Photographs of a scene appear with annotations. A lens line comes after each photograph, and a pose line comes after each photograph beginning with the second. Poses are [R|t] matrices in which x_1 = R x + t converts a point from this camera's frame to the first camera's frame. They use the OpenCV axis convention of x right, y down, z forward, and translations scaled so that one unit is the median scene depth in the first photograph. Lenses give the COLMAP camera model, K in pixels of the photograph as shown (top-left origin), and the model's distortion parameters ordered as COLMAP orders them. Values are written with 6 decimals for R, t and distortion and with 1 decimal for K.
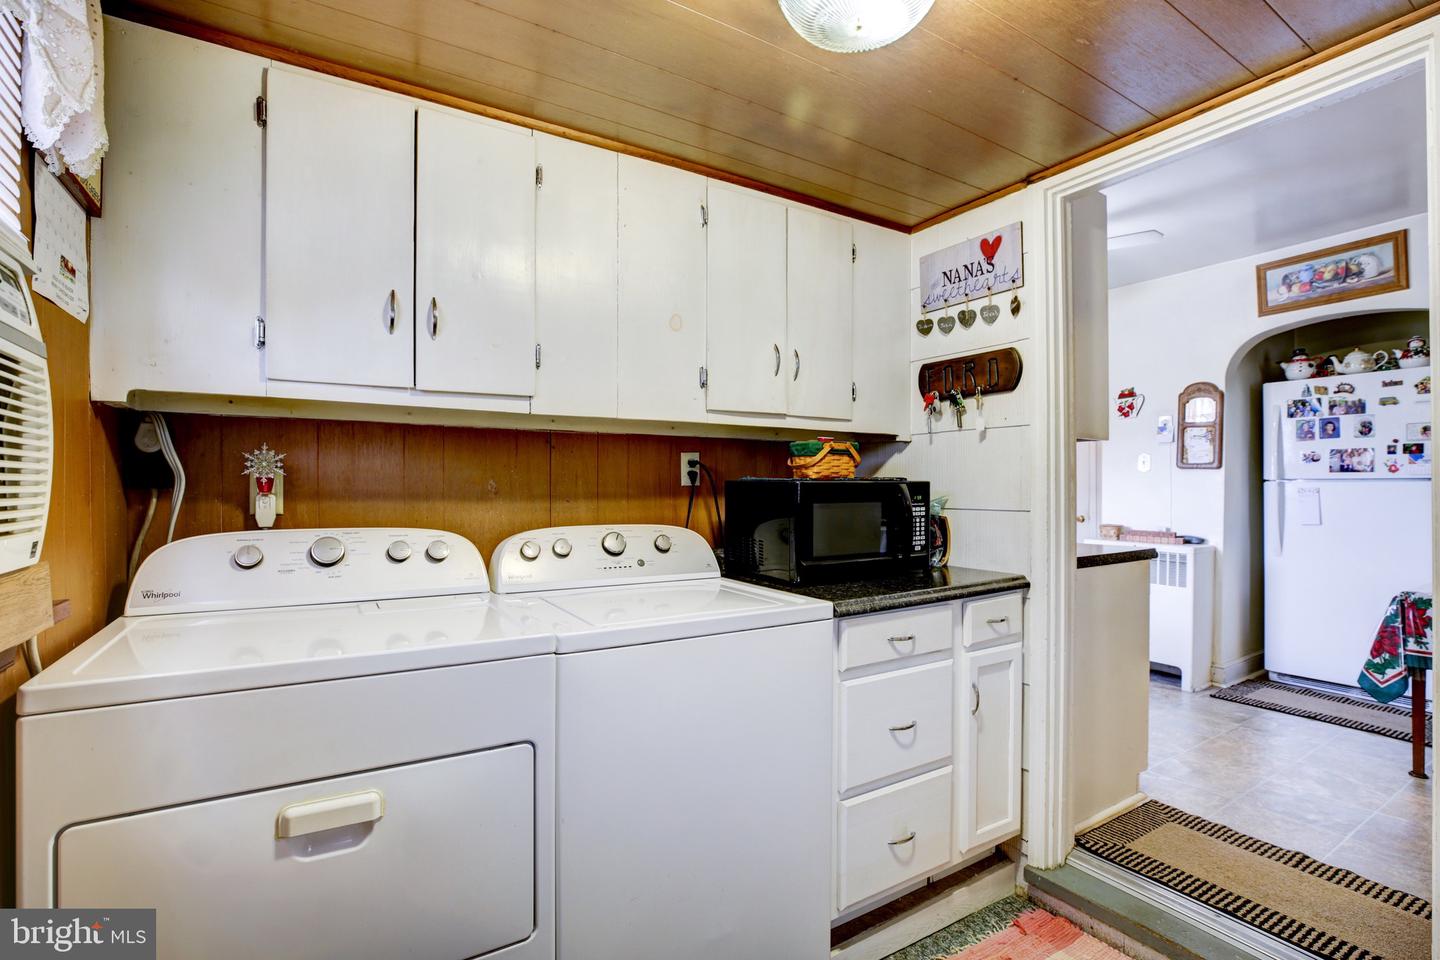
lens RADIAL K [[670.4, 0, 687.2], [0, 670.4, 483.3], [0, 0, 1]] dist [-0.030223, 0.007452]
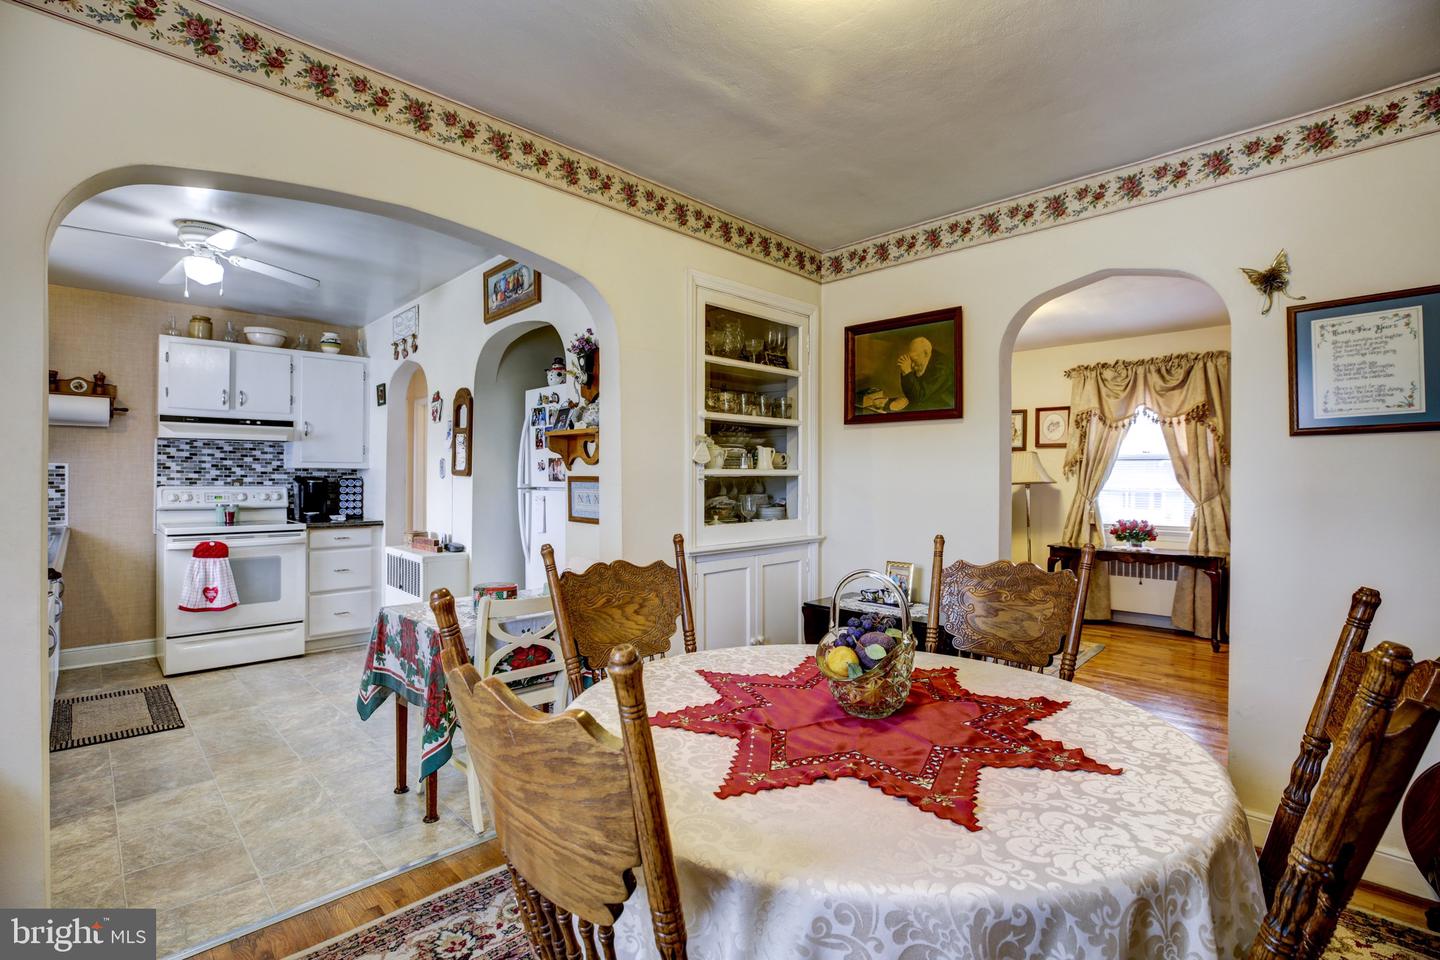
lens RADIAL K [[670.4, 0, 719.3], [0, 670.4, 480.4], [0, 0, 1]] dist [-0.030223, 0.007452]
pose [[0.973734, 0.003502, 0.227661, 1.006721], [-0.005063, 0.999968, 0.006272, -0.025290], [-0.227632, -0.007260, 0.973720, -0.067116]]
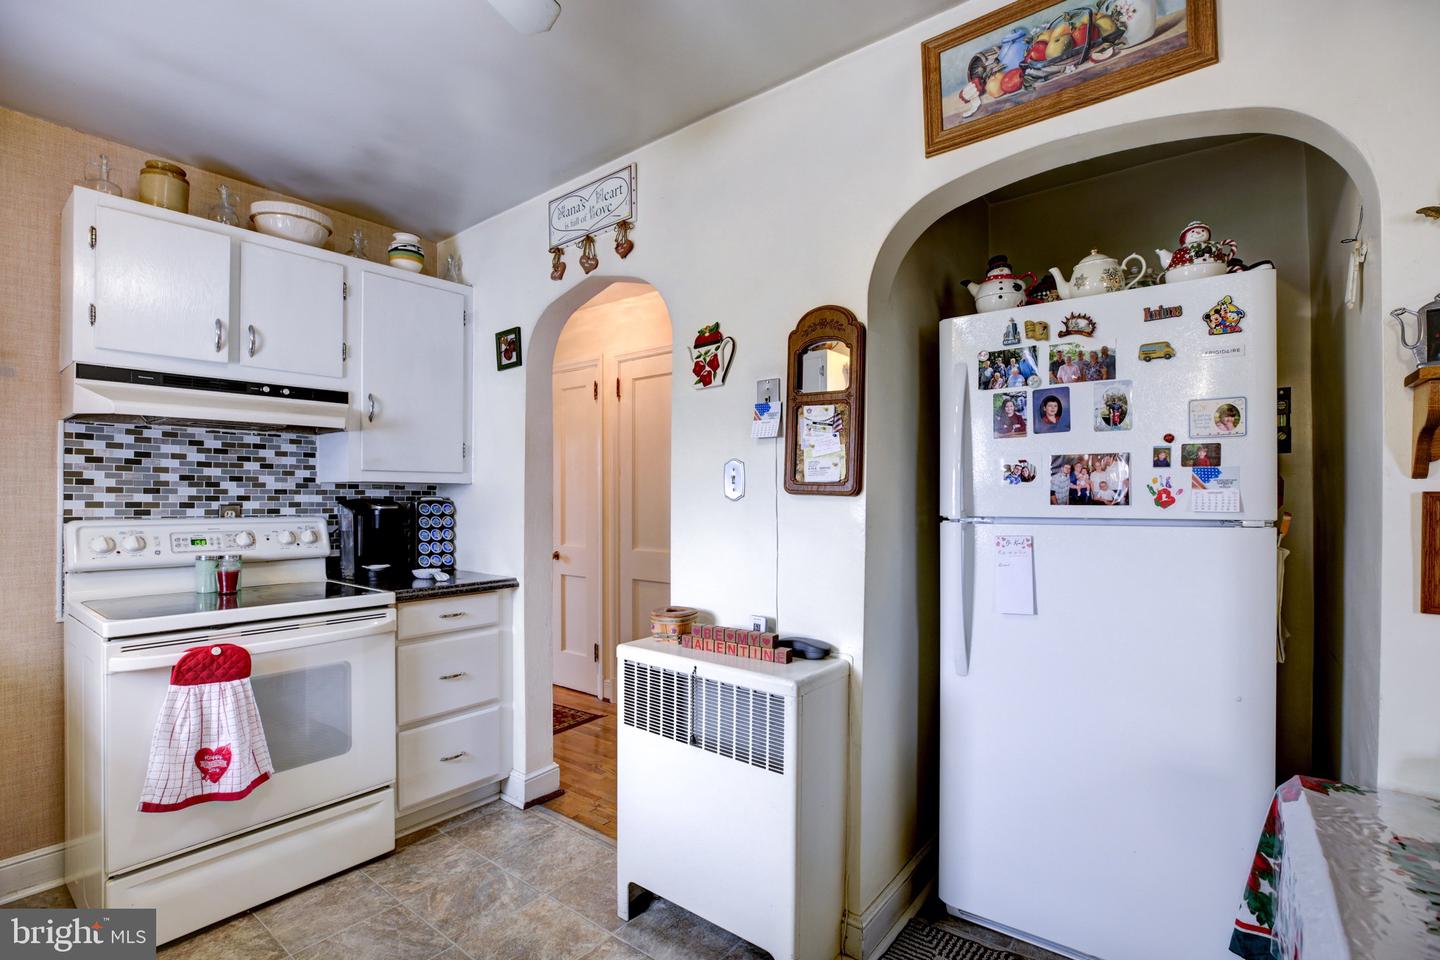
lens RADIAL K [[670.4, 0, 717.3], [0, 670.4, 500.9], [0, 0, 1]] dist [-0.030223, 0.007452]
pose [[0.934640, -0.002993, 0.355584, 0.588058], [0.000247, 0.999970, 0.007769, -0.023070], [-0.355596, -0.007173, 0.934612, 0.640735]]
